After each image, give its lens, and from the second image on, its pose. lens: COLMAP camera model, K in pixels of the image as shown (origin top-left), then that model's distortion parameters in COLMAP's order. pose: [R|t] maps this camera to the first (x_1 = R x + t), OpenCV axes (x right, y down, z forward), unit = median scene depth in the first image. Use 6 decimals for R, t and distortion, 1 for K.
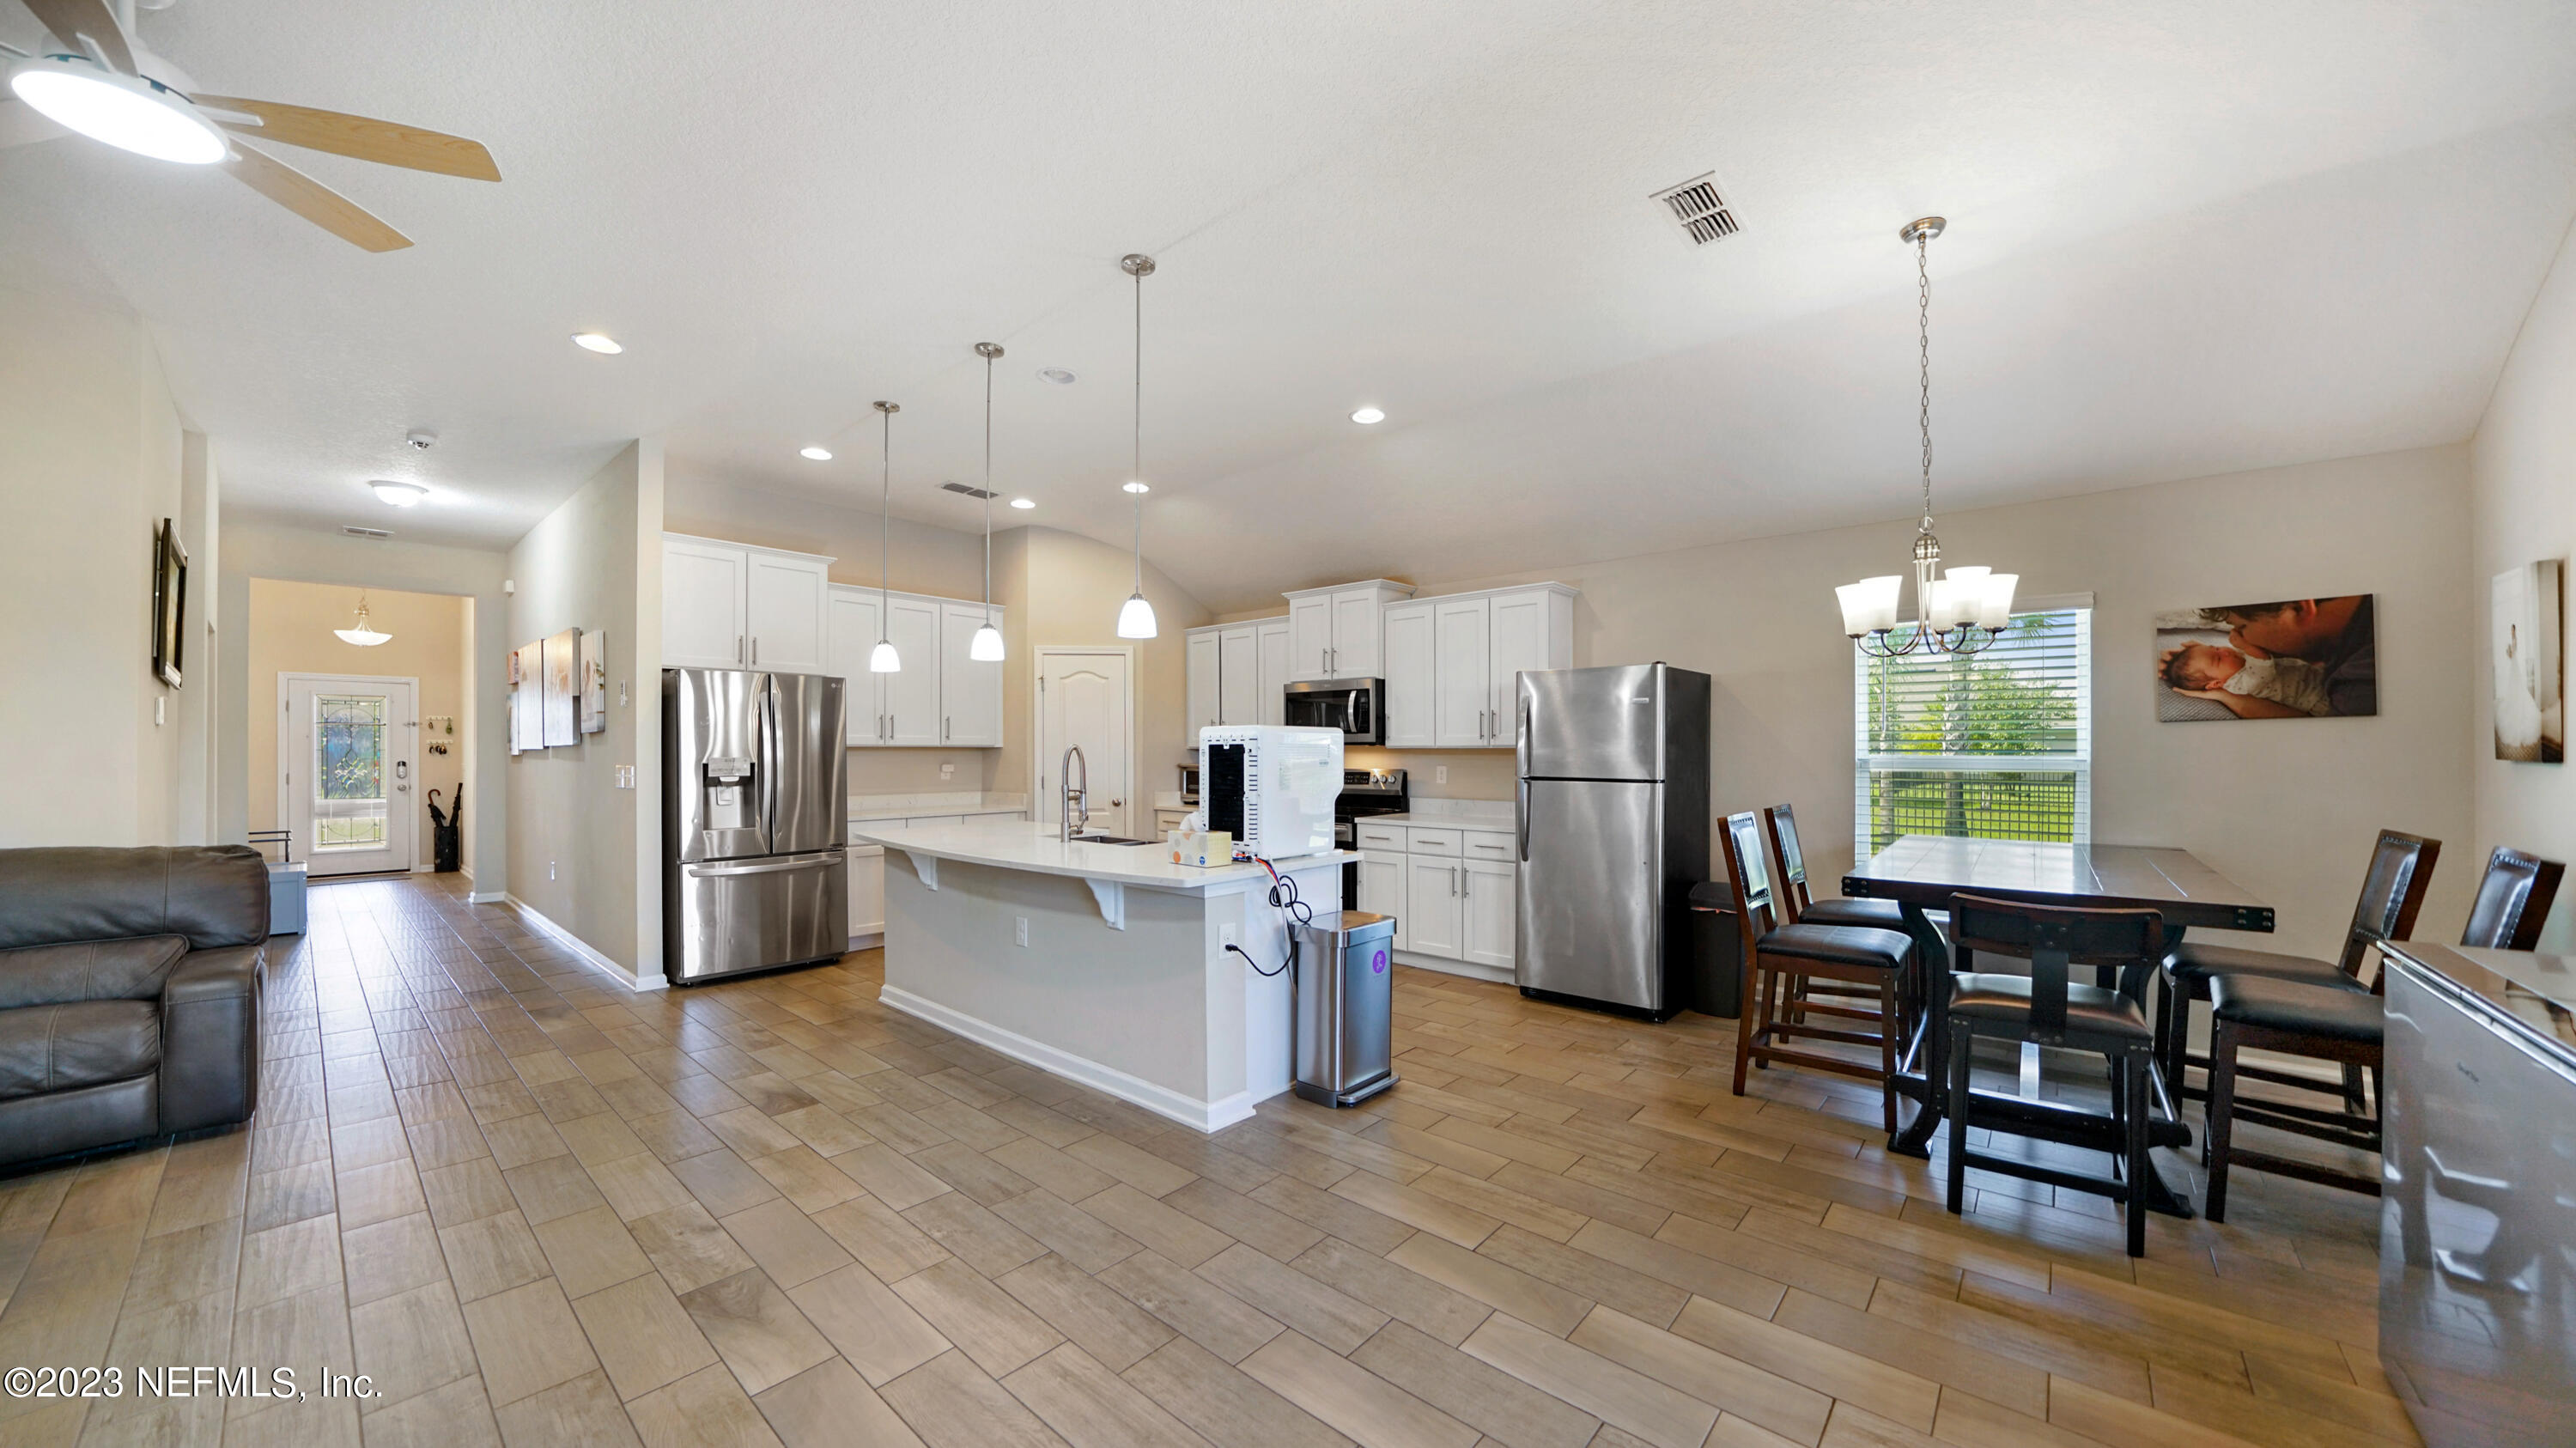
lens RADIAL K [[913.5, 0, 1277.8], [0, 913.5, 761.4], [0, 0, 1]] dist [-0.003264, -0.000174]
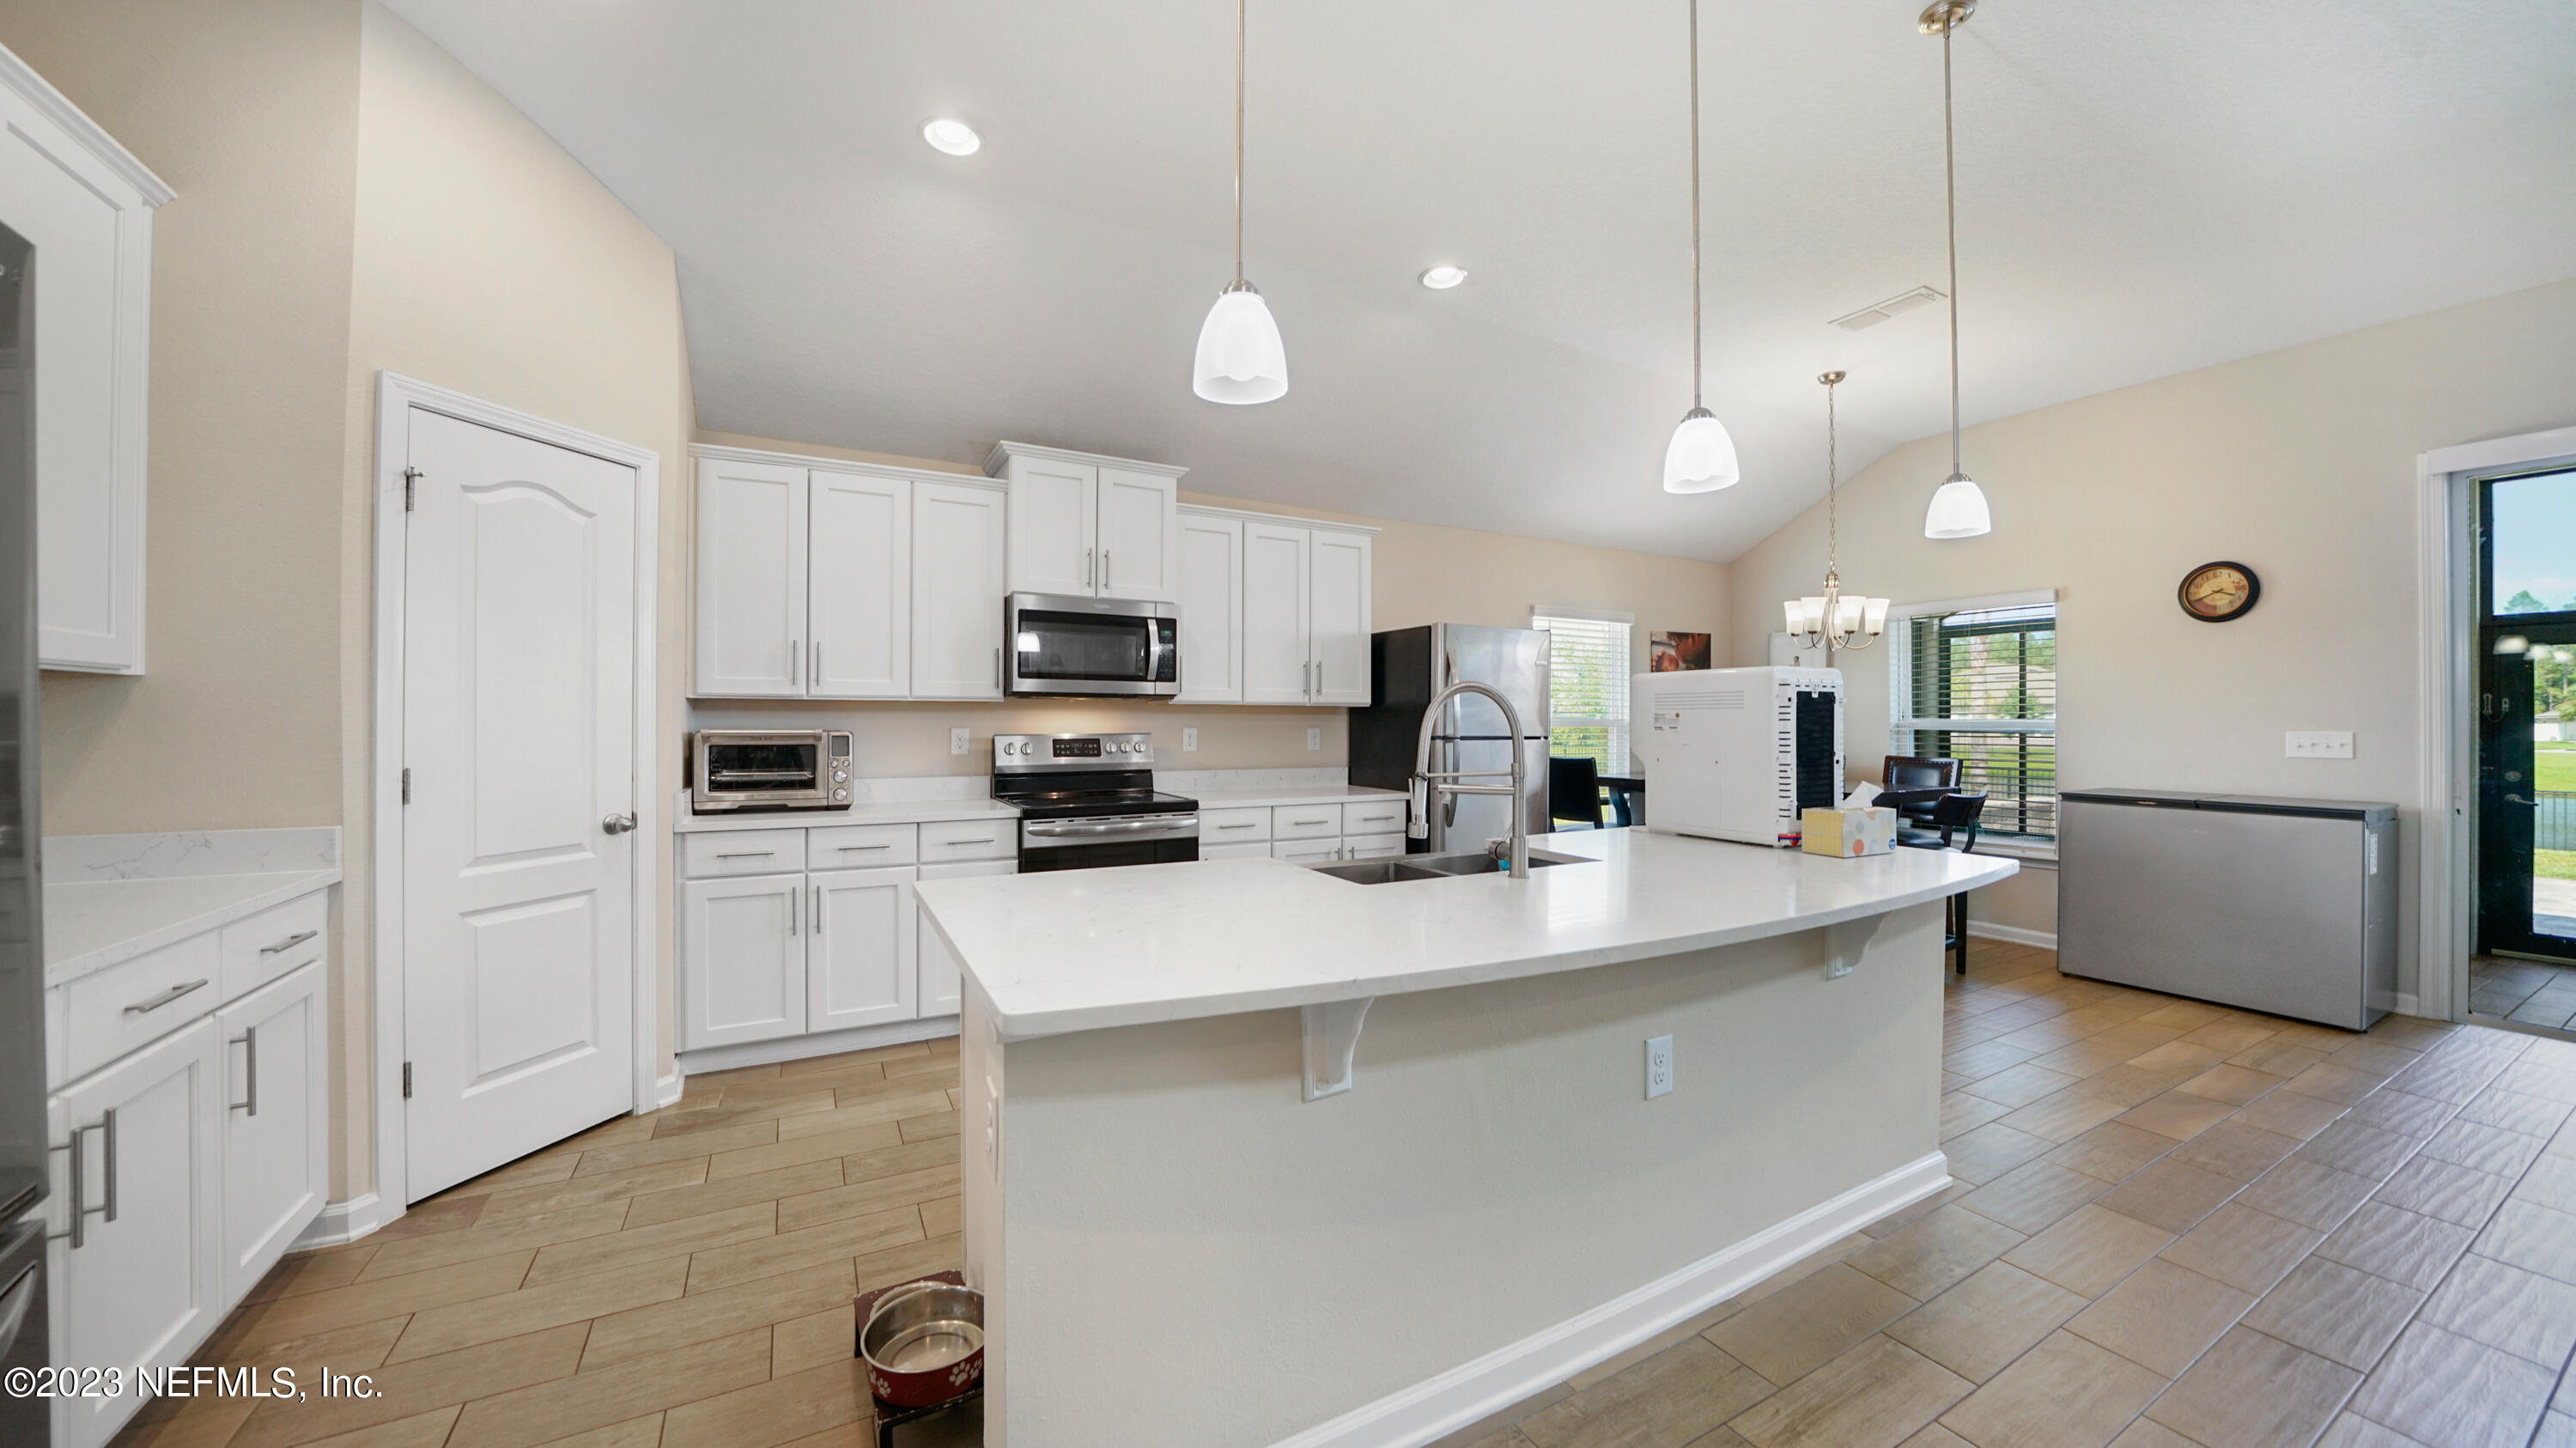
lens RADIAL K [[913.5, 0, 1297.4], [0, 913.5, 709.2], [0, 0, 1]] dist [-0.003264, -0.000174]
pose [[0.312891, 0.014049, 0.949685, -0.561613], [0.007904, 0.999817, -0.017395, 0.003579], [-0.949756, 0.012949, 0.312723, 0.715923]]
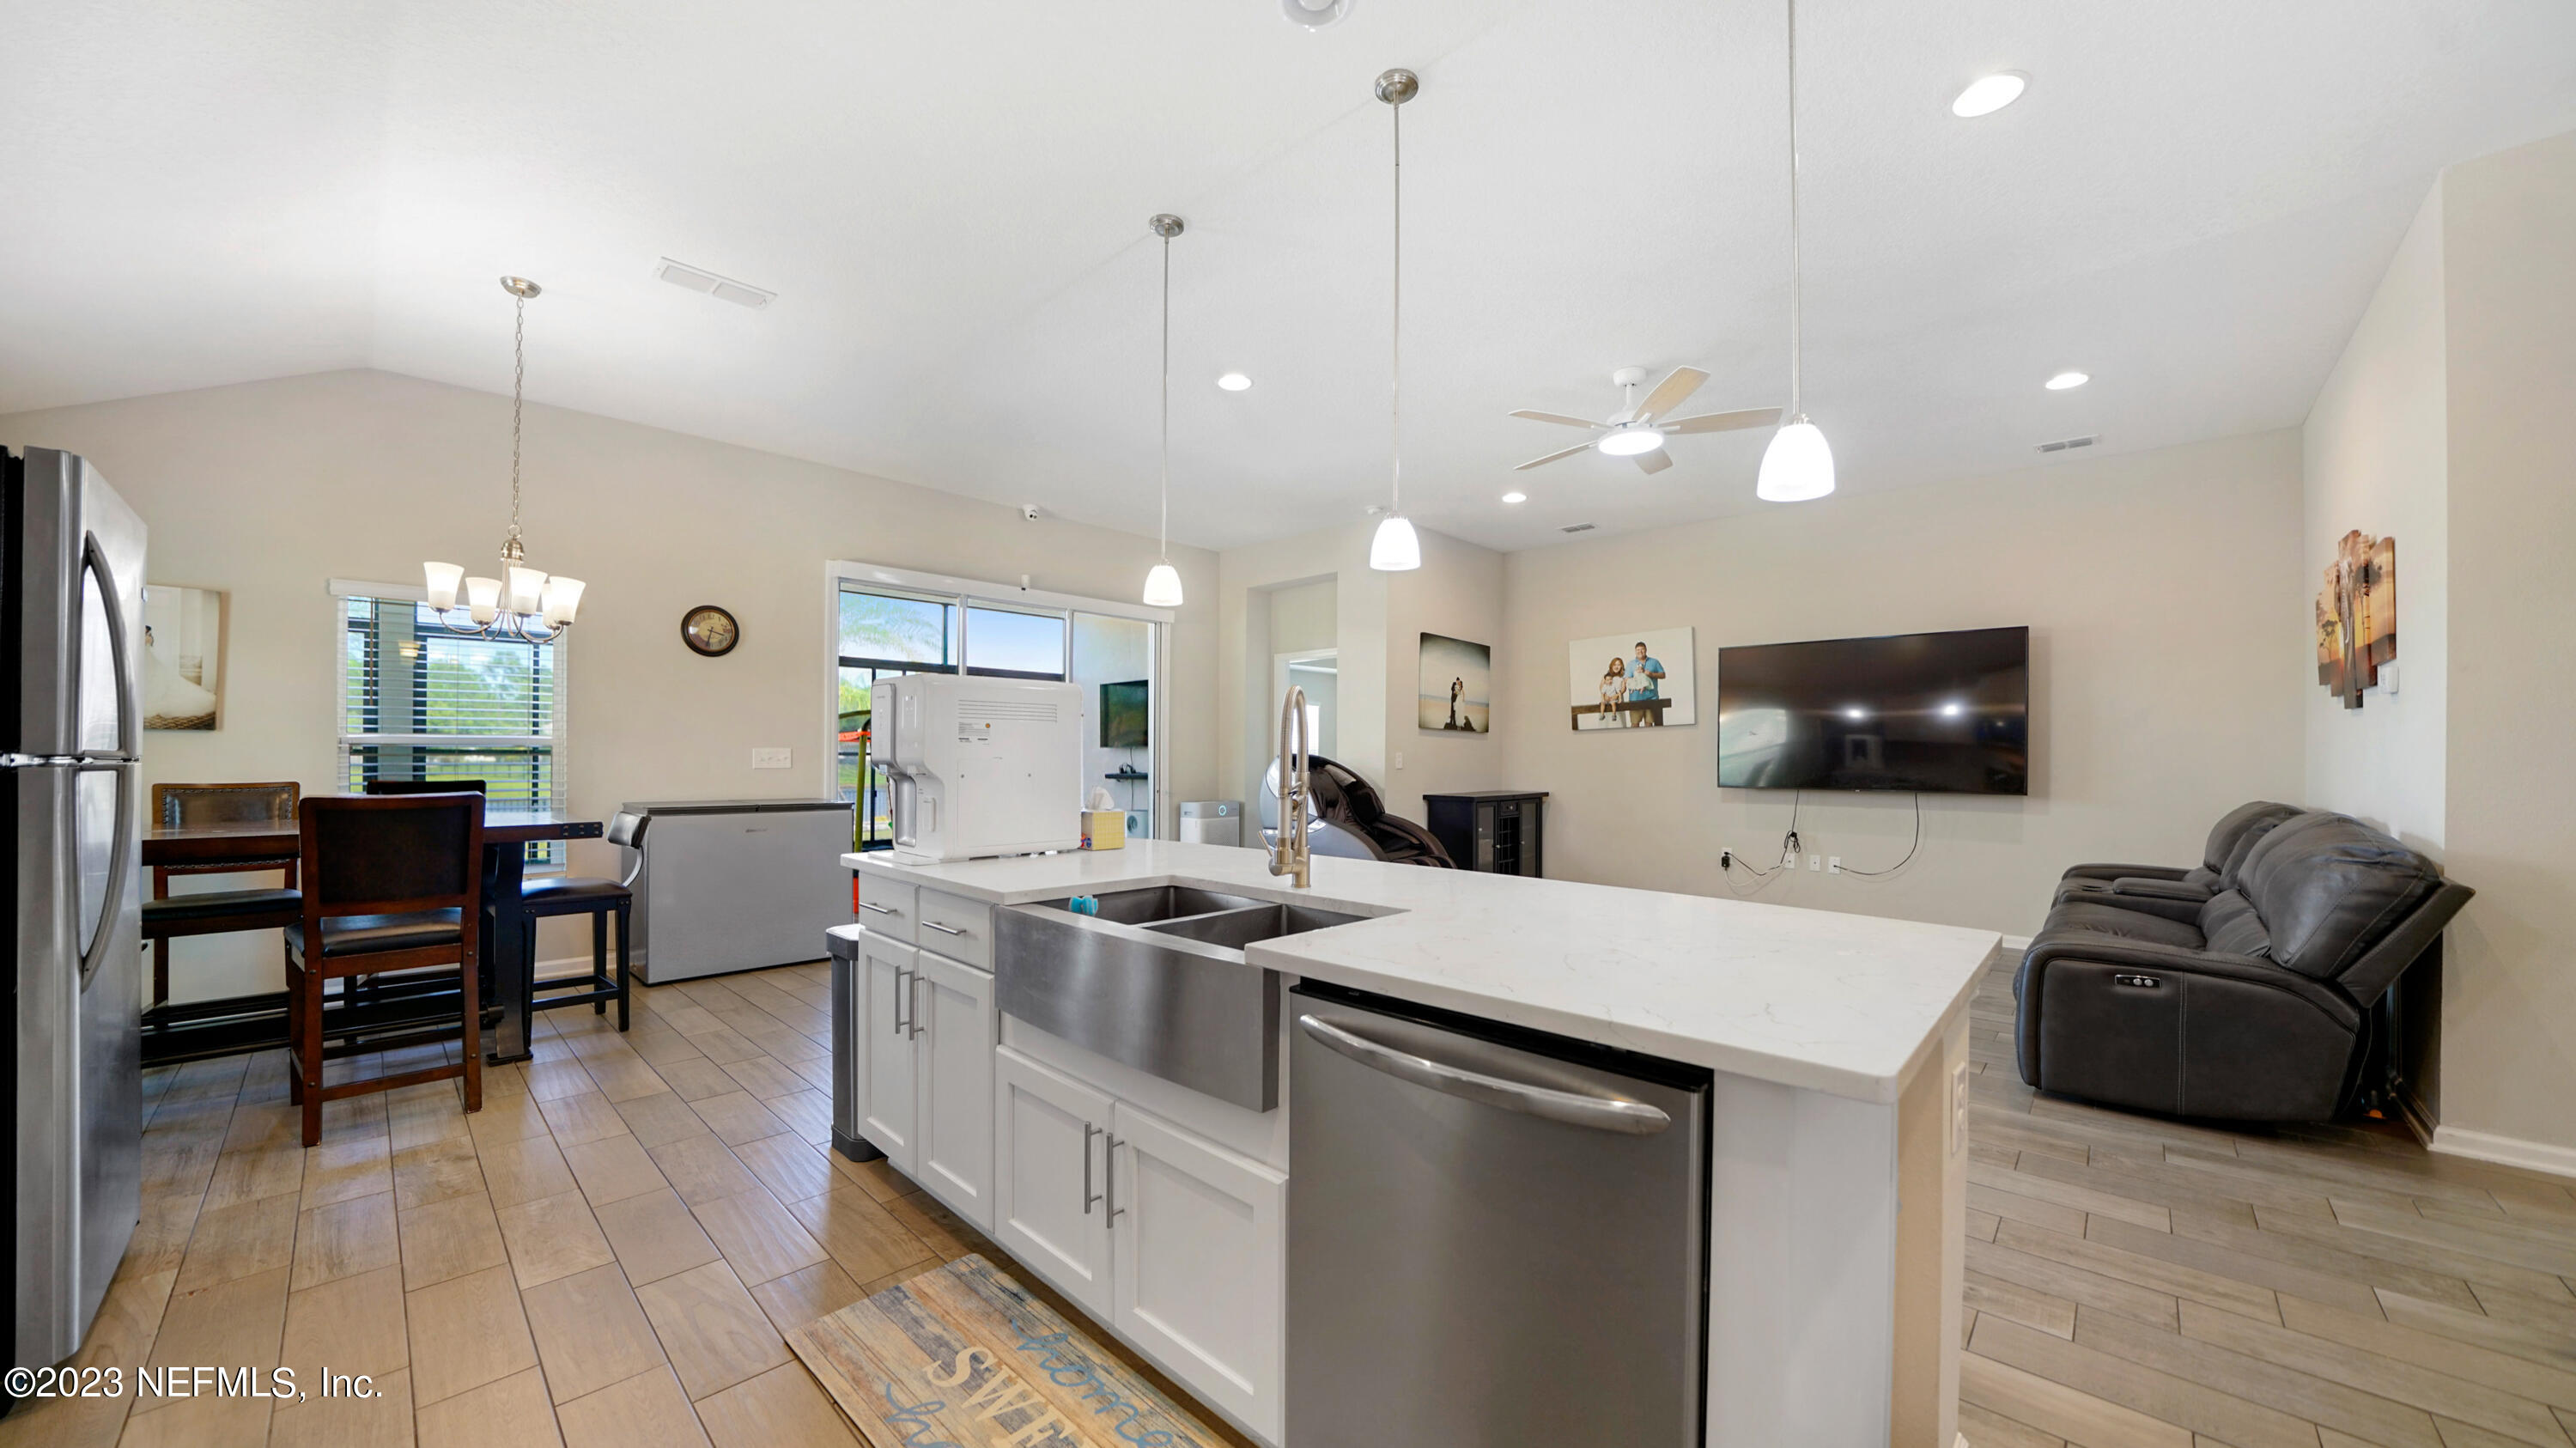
lens RADIAL K [[913.5, 0, 1277.0], [0, 913.5, 754.4], [0, 0, 1]] dist [-0.003264, -0.000174]
pose [[-0.999934, -0.006460, 0.009519, -0.161232], [-0.006355, 0.999919, 0.011055, 0.007838], [-0.009590, 0.010994, -0.999894, 1.142356]]
